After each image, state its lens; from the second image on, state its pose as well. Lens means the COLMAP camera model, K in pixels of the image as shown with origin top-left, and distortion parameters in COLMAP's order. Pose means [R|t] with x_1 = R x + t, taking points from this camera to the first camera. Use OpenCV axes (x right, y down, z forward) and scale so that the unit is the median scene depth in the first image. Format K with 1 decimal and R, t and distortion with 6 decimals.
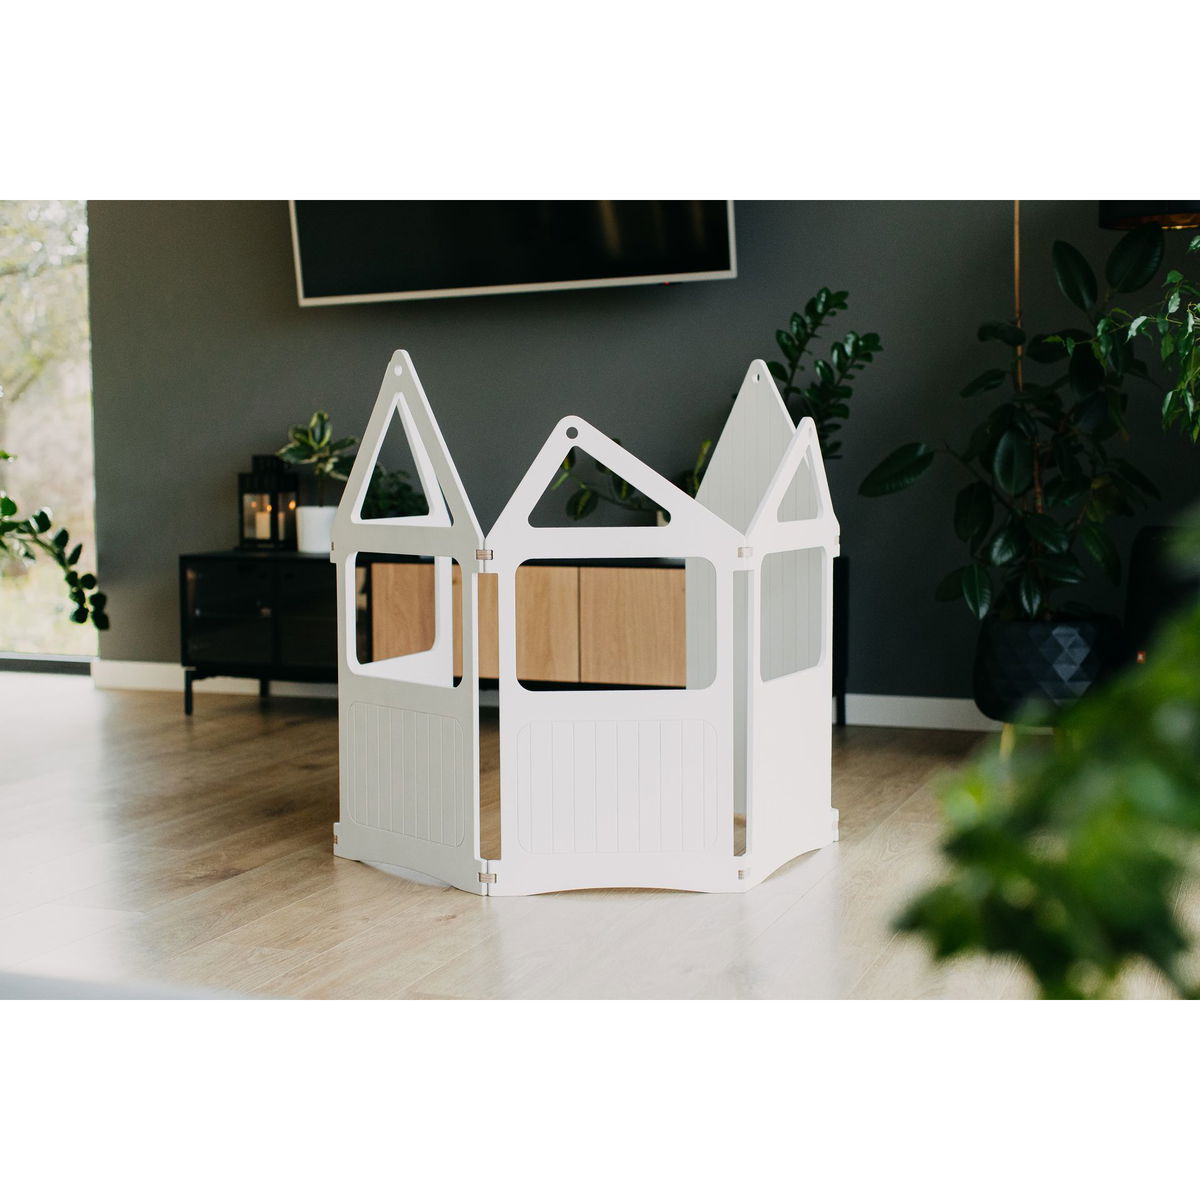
lens RADIAL K [[1741.9, 0, 600.0], [0, 1741.9, 600.0], [0, 0, 1]] dist [0.025504, -0.016321]
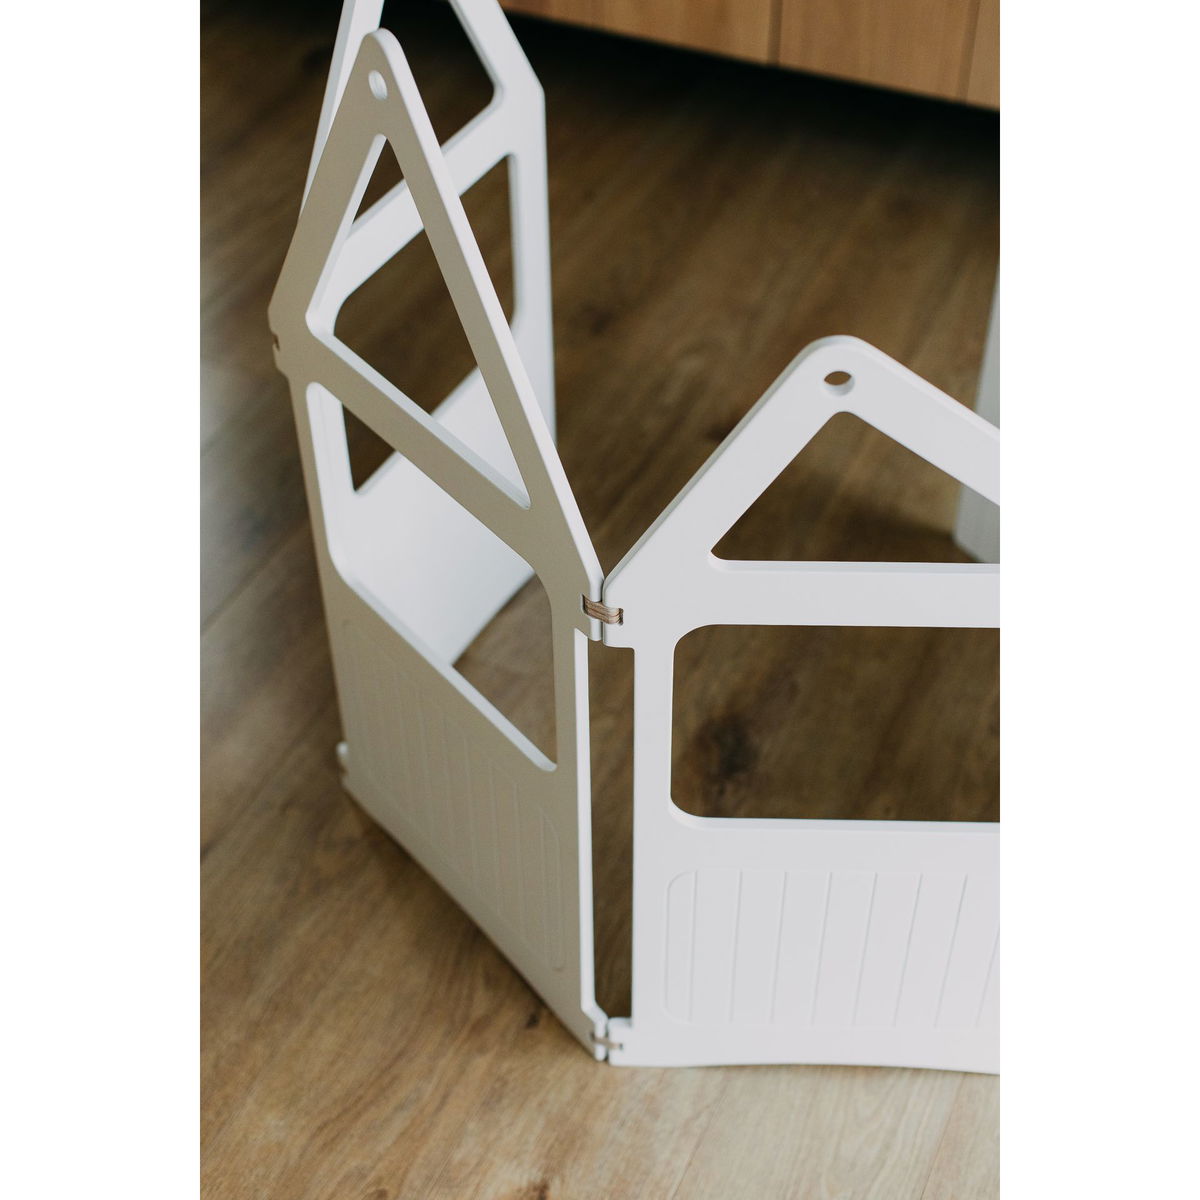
lens RADIAL K [[1741.9, 0, 600.0], [0, 1741.9, 600.0], [0, 0, 1]] dist [0.025504, -0.016321]
pose [[0.997267, 0.049808, -0.054562, -0.032855], [-0.003587, 0.770323, 0.637644, -0.220210], [0.073790, -0.635705, 0.768397, 0.502685]]
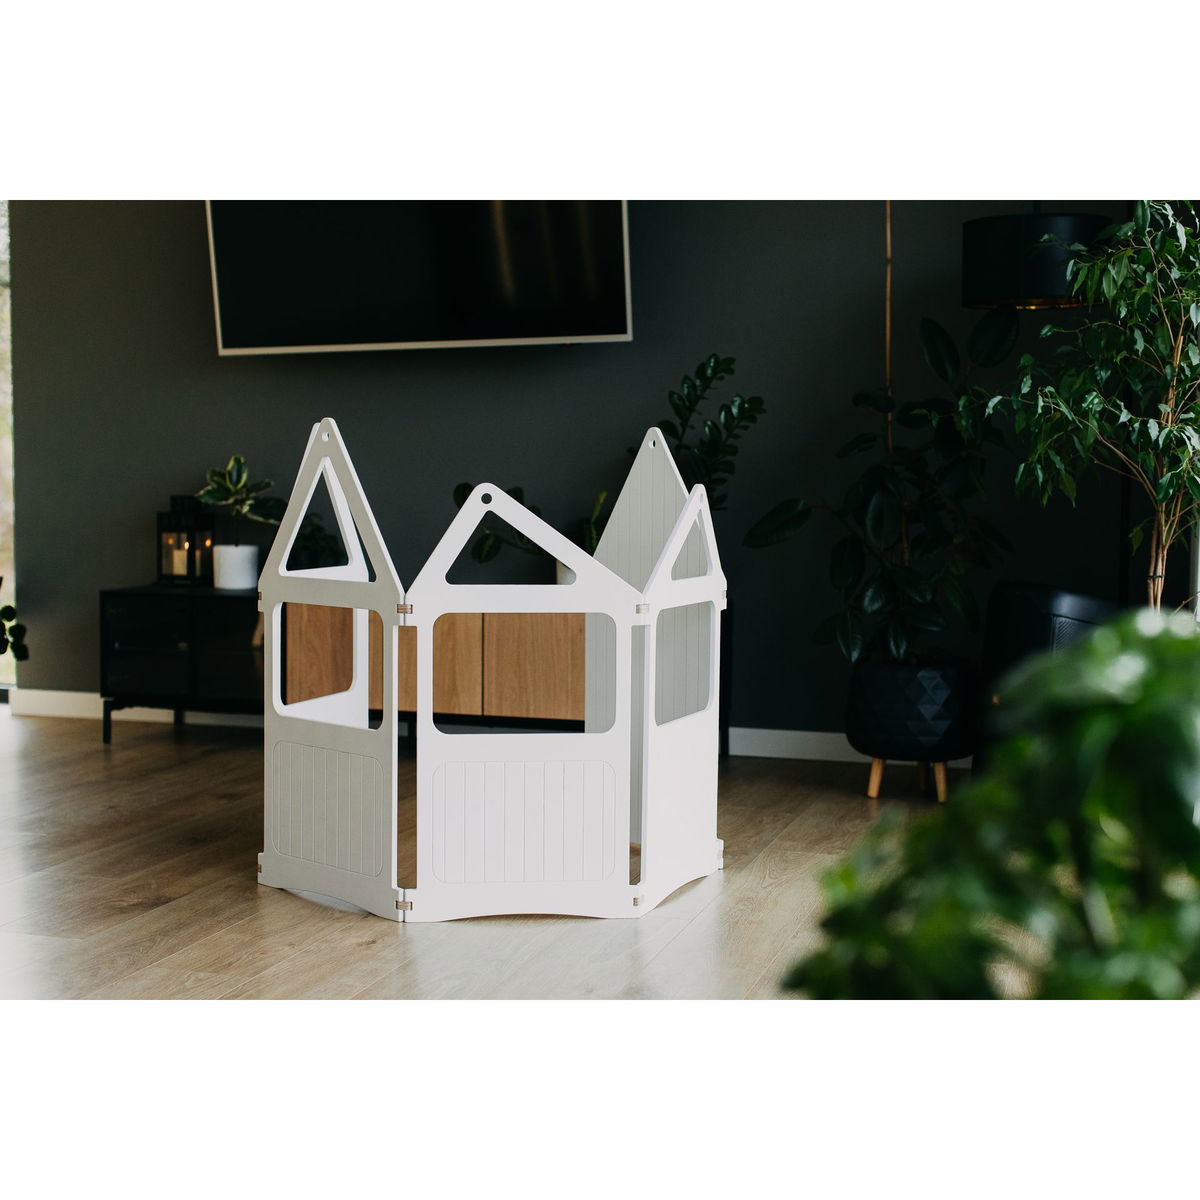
lens RADIAL K [[1701.5, 0, 608.9], [0, 1701.5, 595.9], [0, 0, 1]] dist [0.021695, 0.036992]
pose [[0.997339, 0.010962, 0.072080, -0.011705], [-0.010222, 0.999891, -0.010615, -0.017914], [-0.072188, 0.009850, 0.997342, -0.054206]]
